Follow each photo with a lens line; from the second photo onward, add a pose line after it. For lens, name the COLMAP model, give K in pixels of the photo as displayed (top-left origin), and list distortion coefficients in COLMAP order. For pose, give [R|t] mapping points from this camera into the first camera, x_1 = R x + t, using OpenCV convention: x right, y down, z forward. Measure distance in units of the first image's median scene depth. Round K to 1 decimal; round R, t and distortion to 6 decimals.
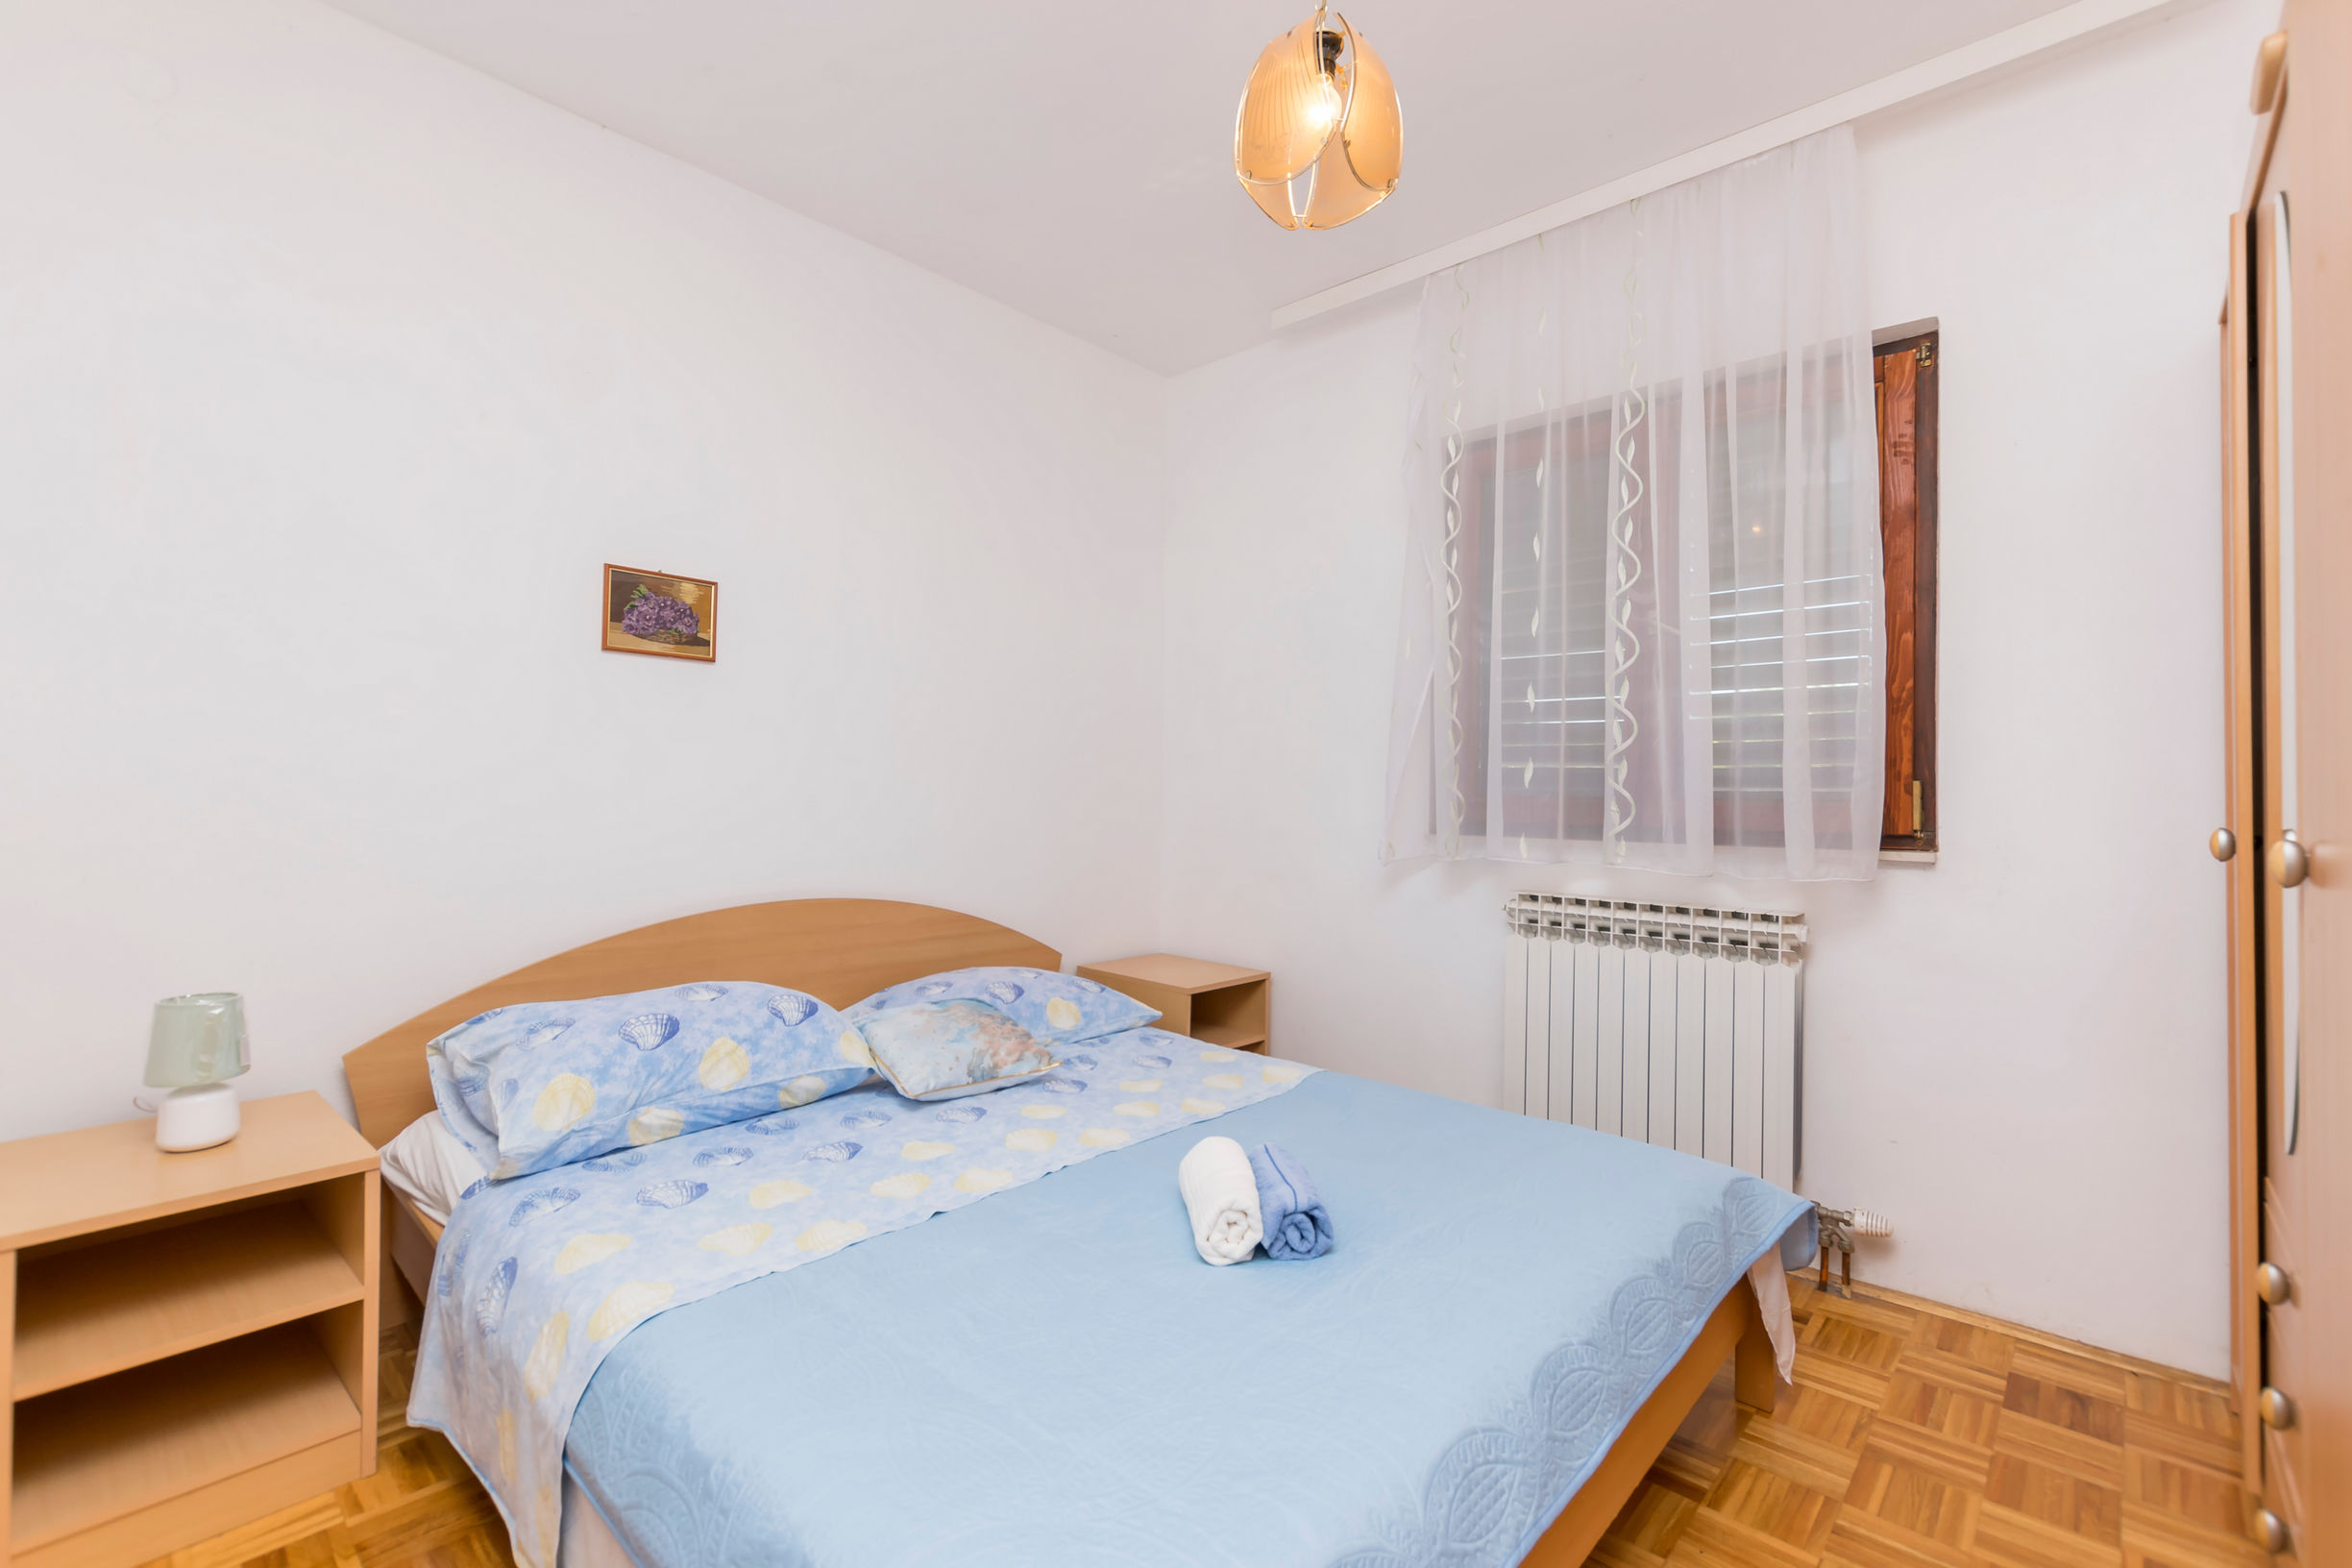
lens RADIAL K [[1020.2, 0, 1176.0], [0, 1020.2, 784.0], [0, 0, 1]] dist [0.001697, -0.000087]
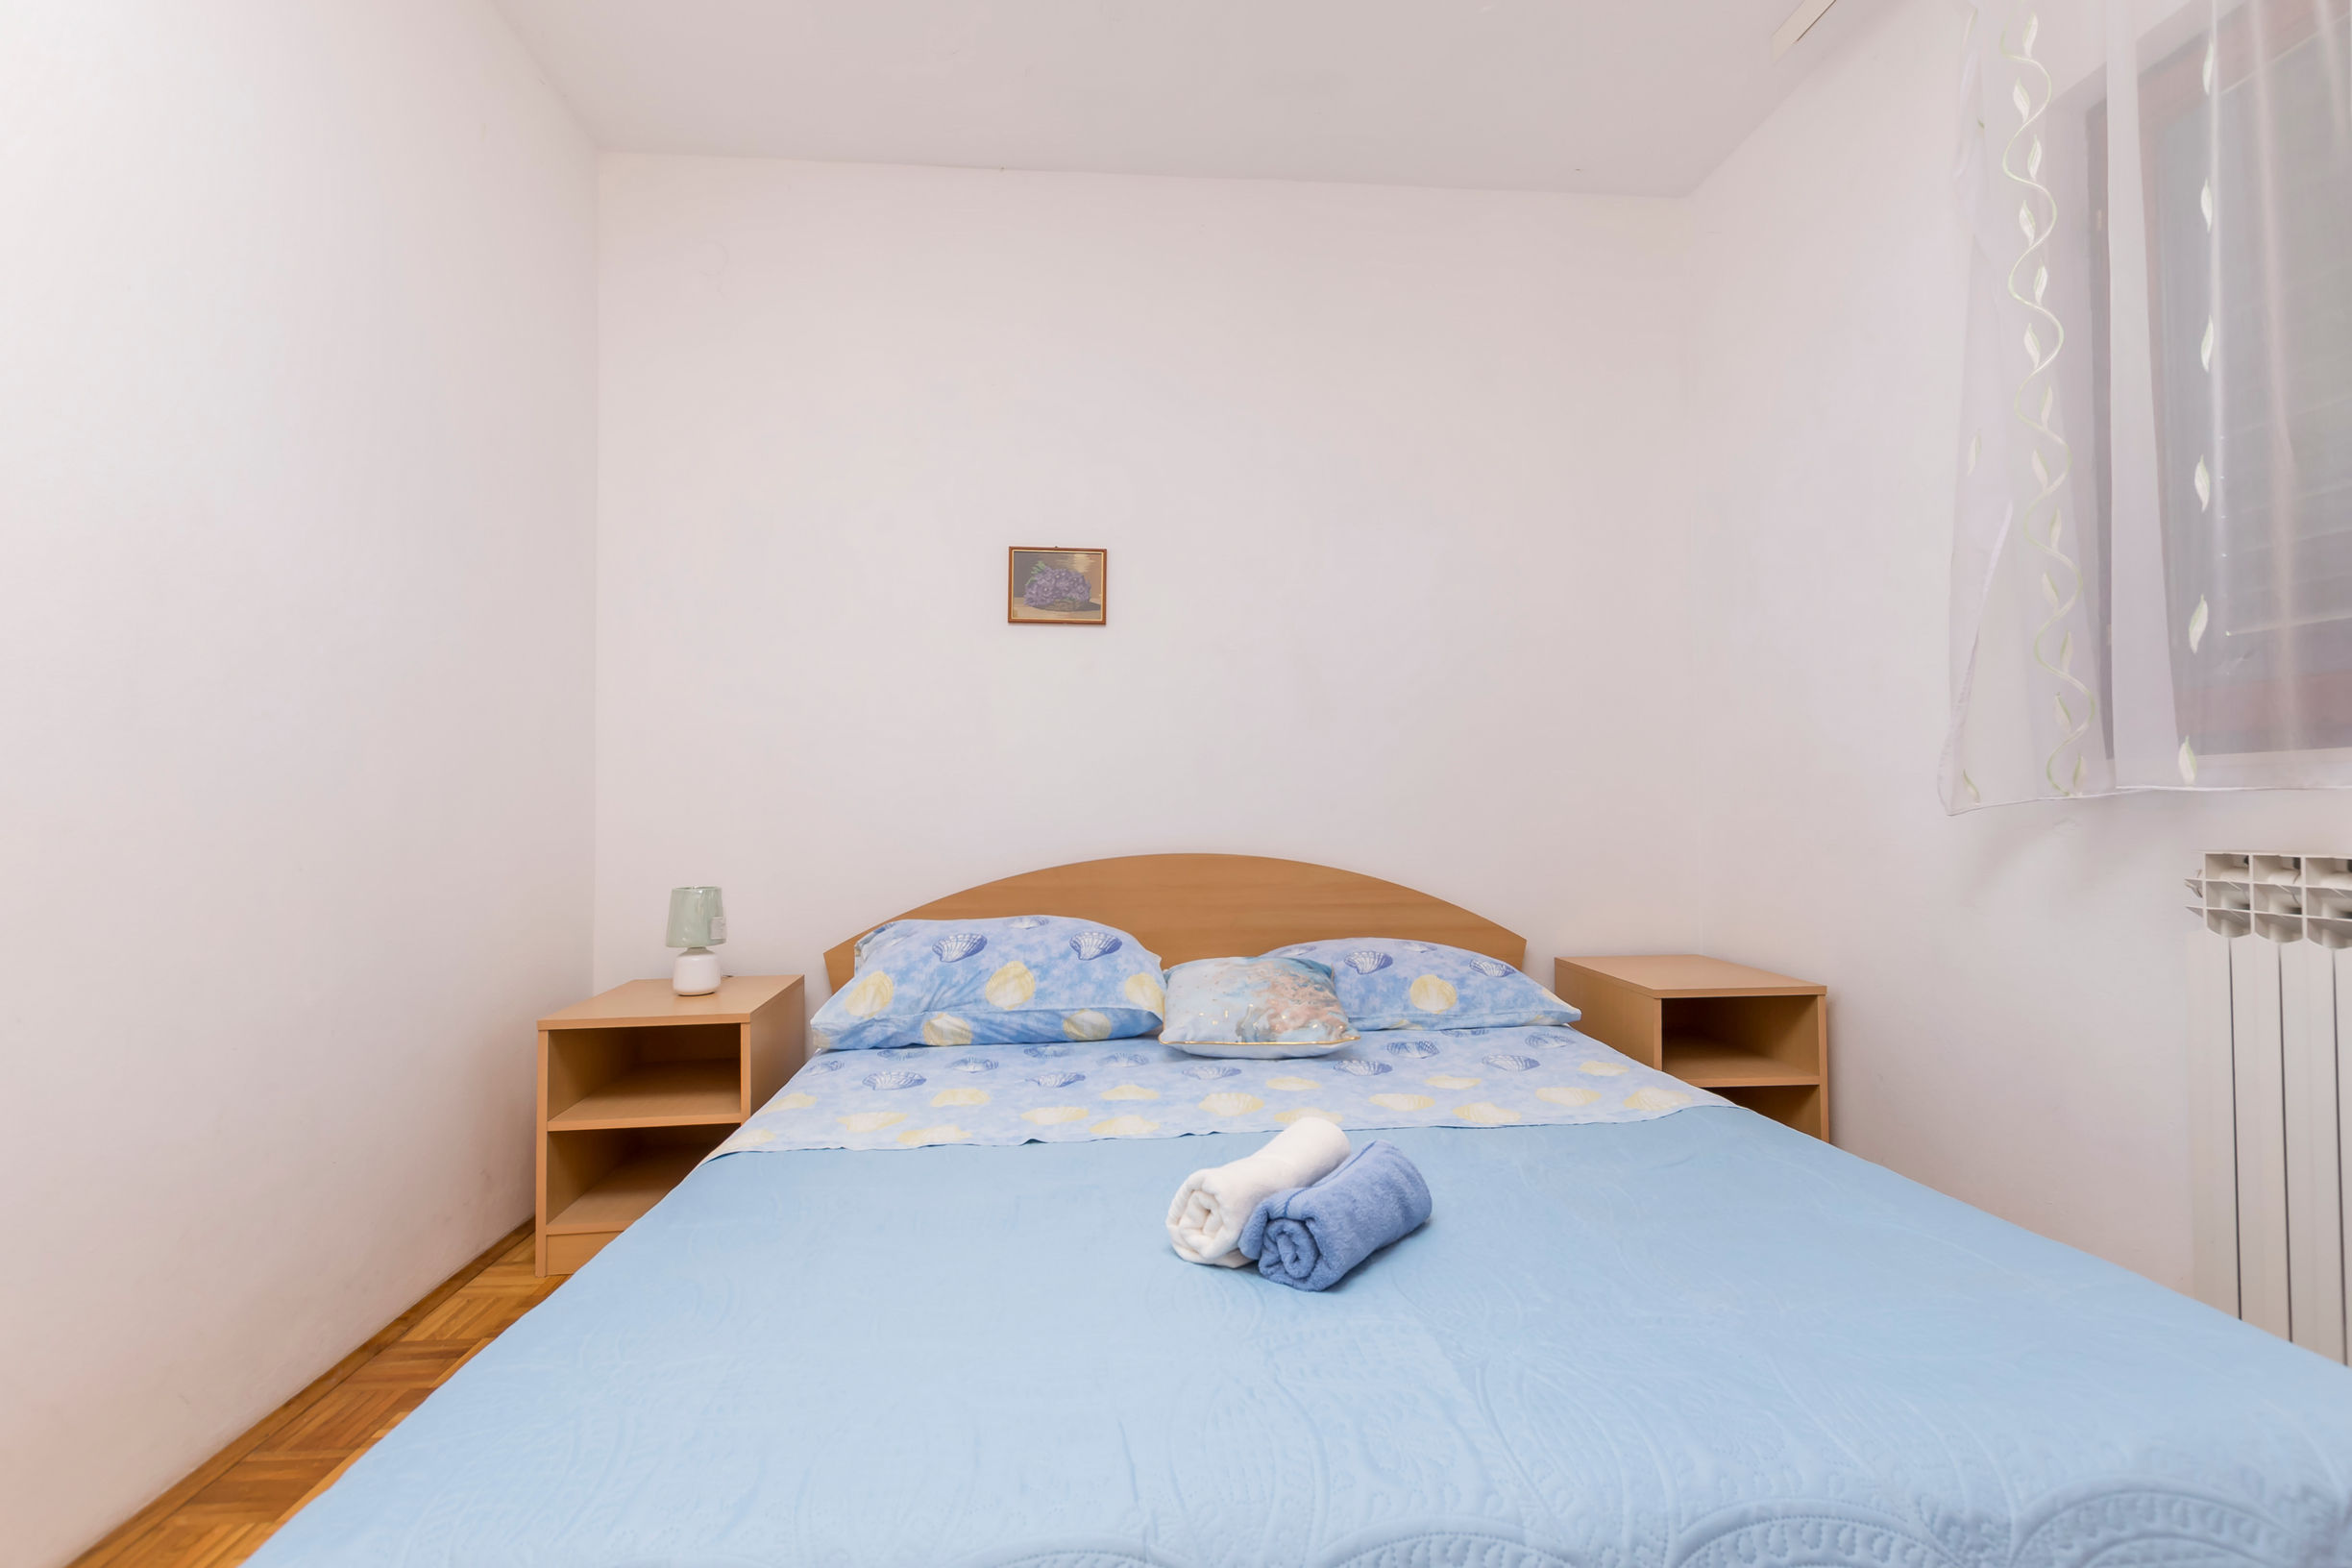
lens RADIAL K [[1065.9, 0, 1176.0], [0, 1065.9, 784.0], [0, 0, 1]] dist [-0.003598, 0.000033]
pose [[0.735972, -0.038153, -0.675936, 0.412051], [0.021451, 0.999224, -0.033045, 0.101340], [0.676672, 0.009821, 0.736219, 0.287240]]
